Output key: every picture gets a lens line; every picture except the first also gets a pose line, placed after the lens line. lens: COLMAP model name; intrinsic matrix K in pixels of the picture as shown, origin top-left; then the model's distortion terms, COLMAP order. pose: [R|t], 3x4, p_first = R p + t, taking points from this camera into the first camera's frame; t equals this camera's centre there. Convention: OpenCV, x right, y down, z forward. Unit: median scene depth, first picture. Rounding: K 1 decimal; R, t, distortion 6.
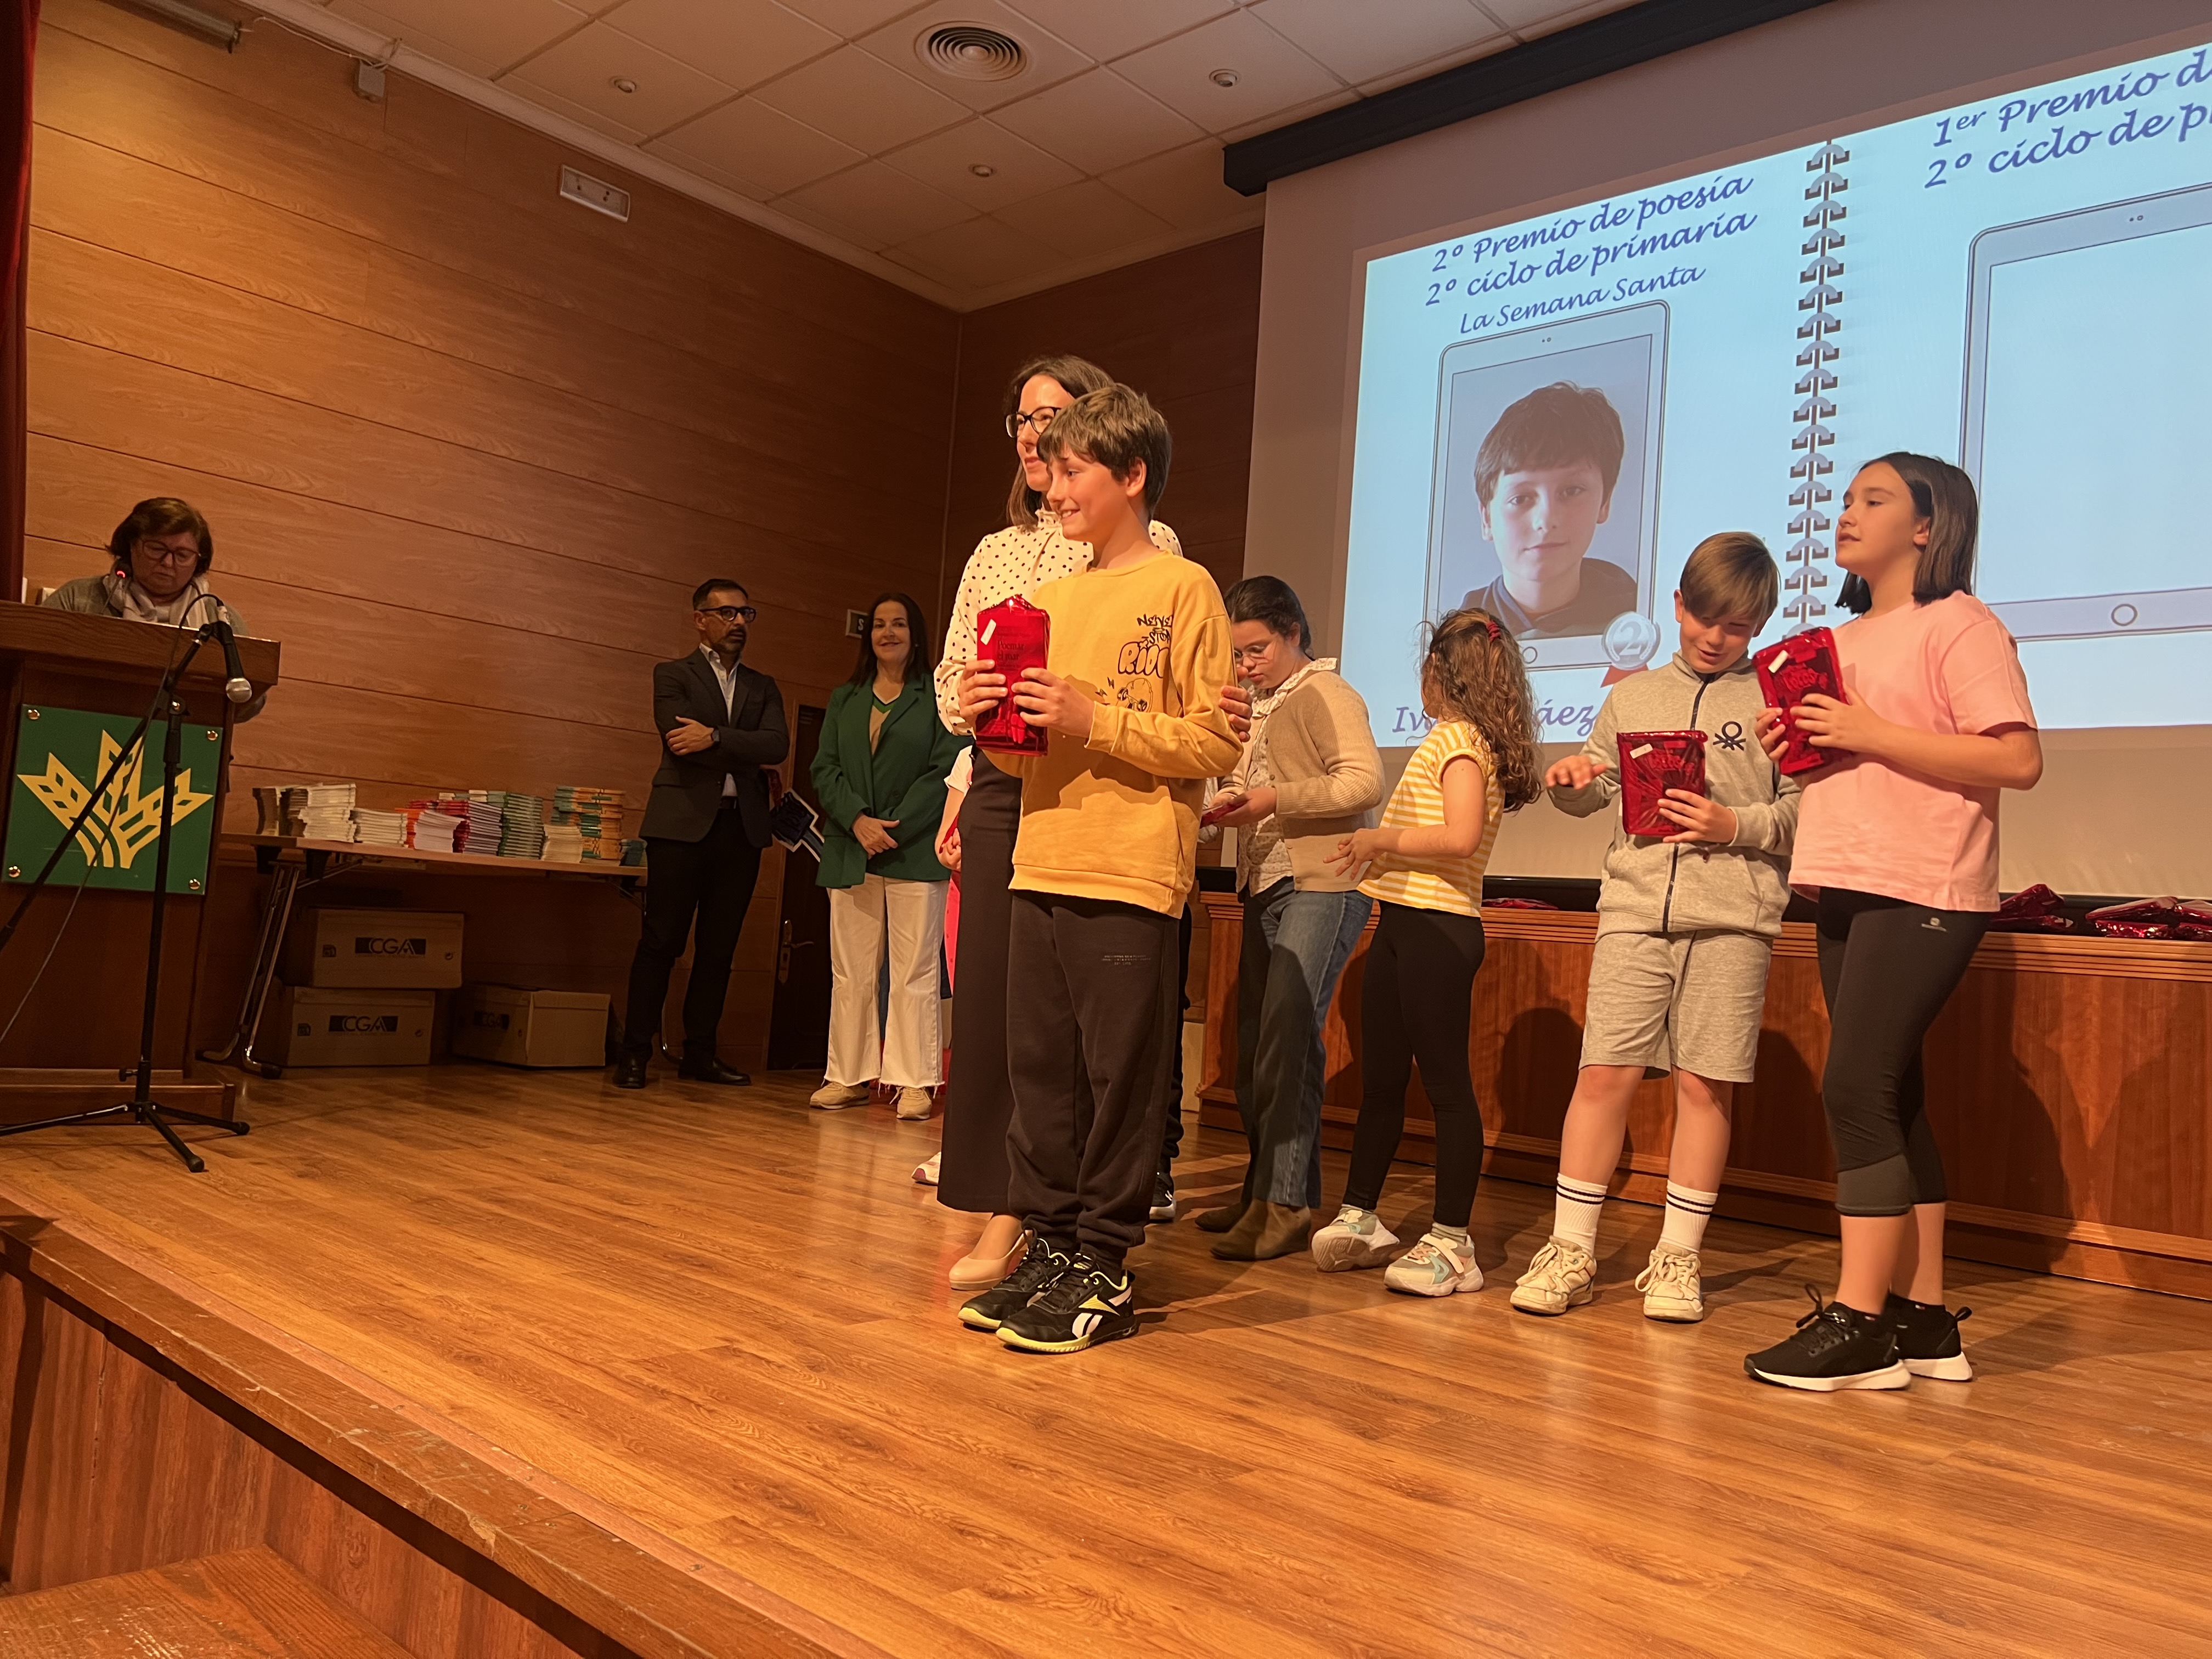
lens RADIAL K [[1660.5, 0, 1099.1], [0, 1660.5, 826.5], [0, 0, 1]] dist [0.055579, -0.061167]
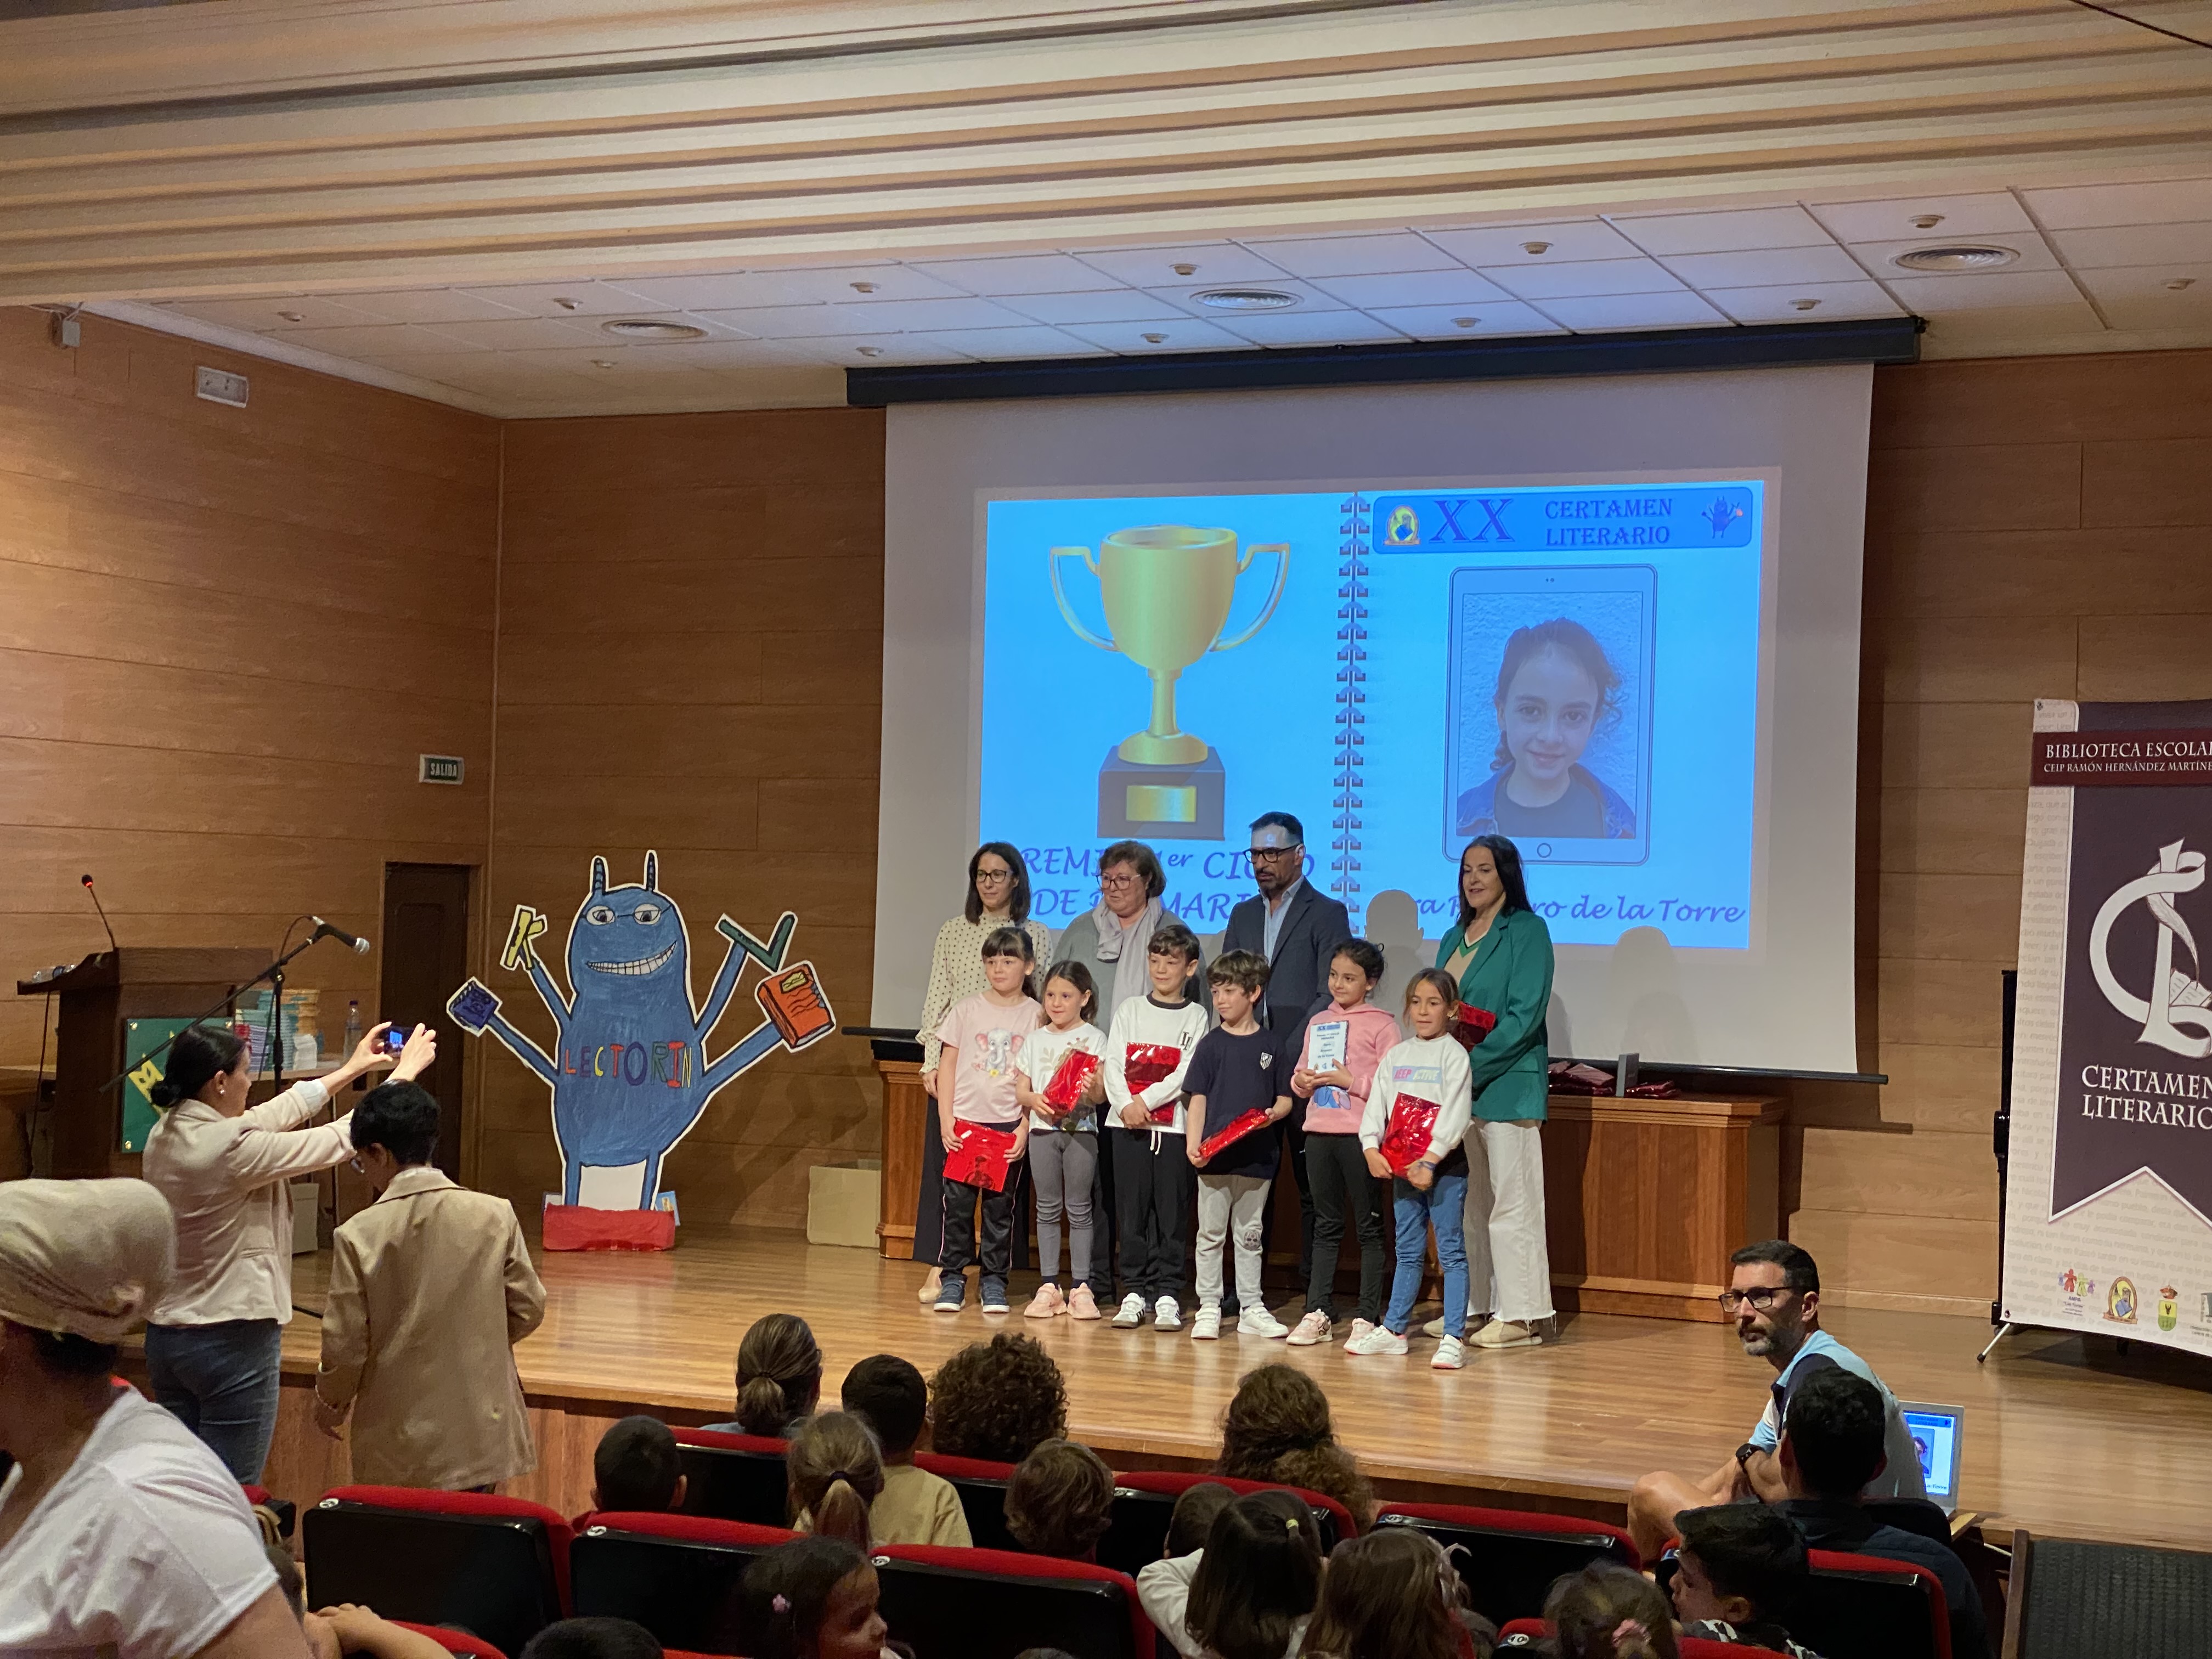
lens RADIAL K [[3318.8, 0, 1112.5], [0, 3318.8, 832.7], [0, 0, 1]] dist [0.149589, 0.000000]
pose [[0.940323, -0.039669, 0.337963, -0.840124], [0.018885, 0.997735, 0.064565, -0.397089], [-0.339759, -0.054330, 0.938942, -1.847108]]
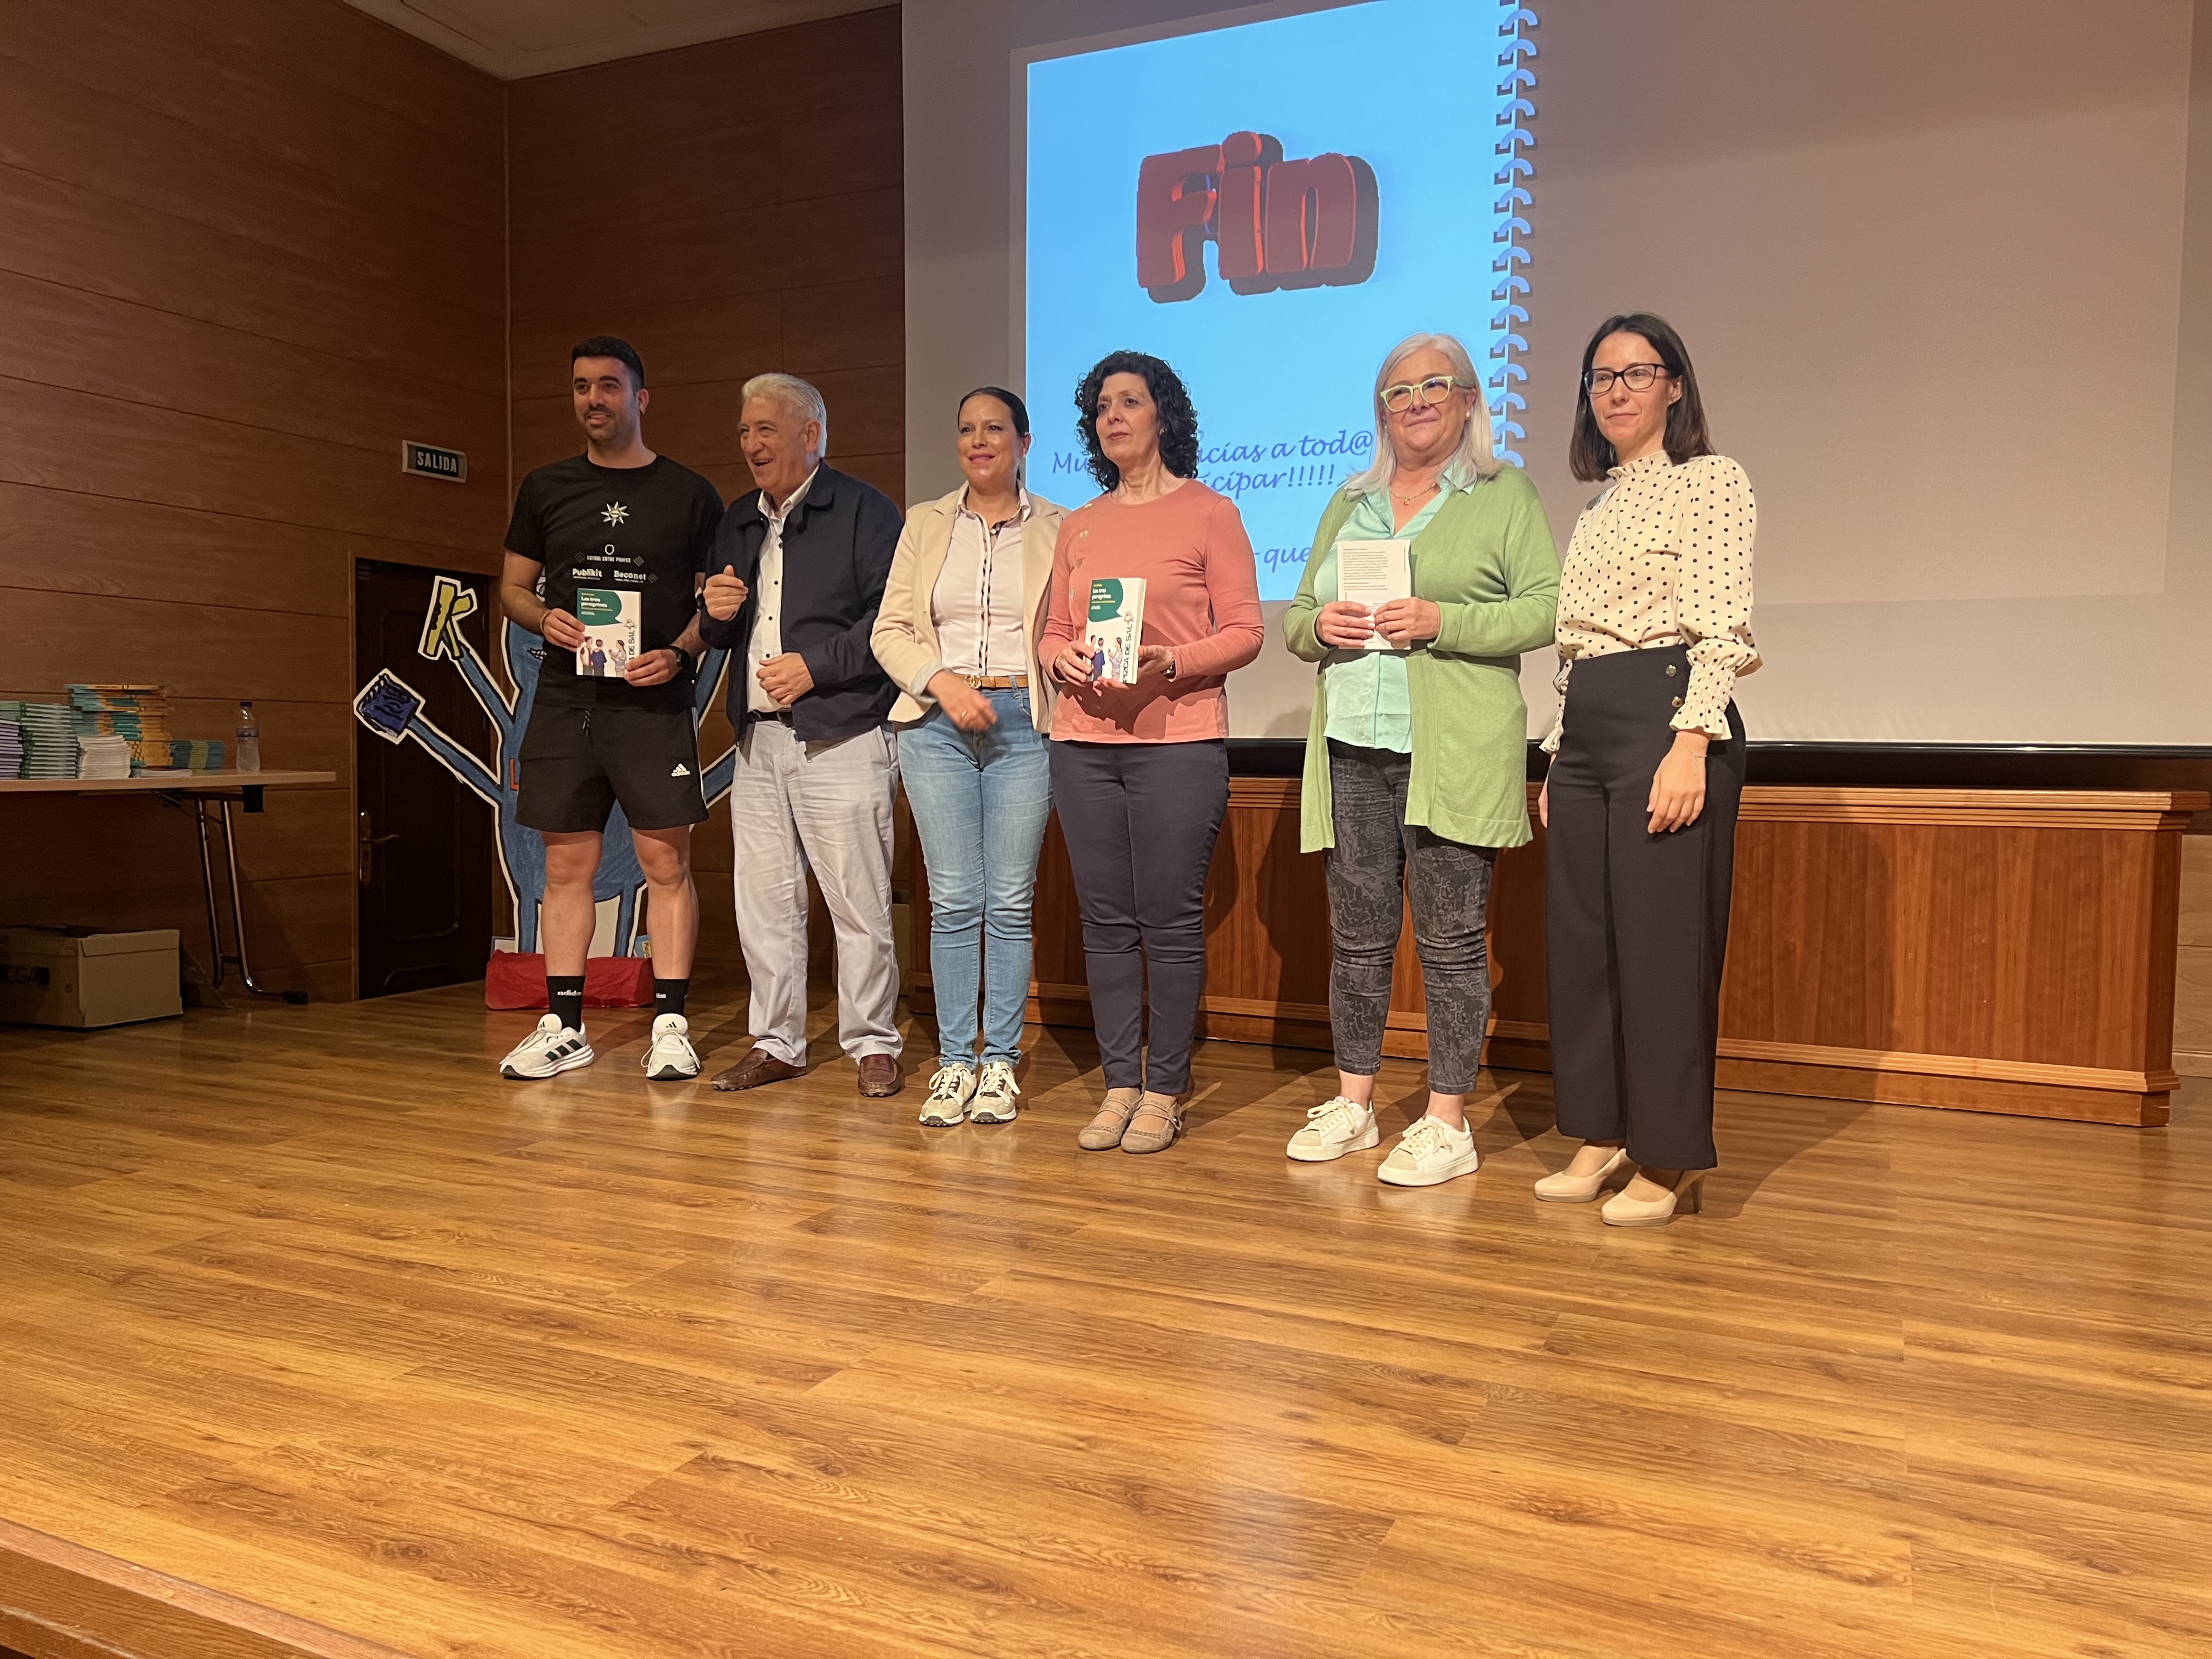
lens RADIAL K [[1660.5, 0, 1112.0], [0, 1660.5, 833.7], [0, 0, 1]] dist [0.055579, -0.061167]
pose [[0.949197, -0.075355, 0.305526, -0.165324], [0.035912, 0.990502, 0.132726, -0.064380], [-0.312625, -0.115011, 0.942888, 0.115800]]
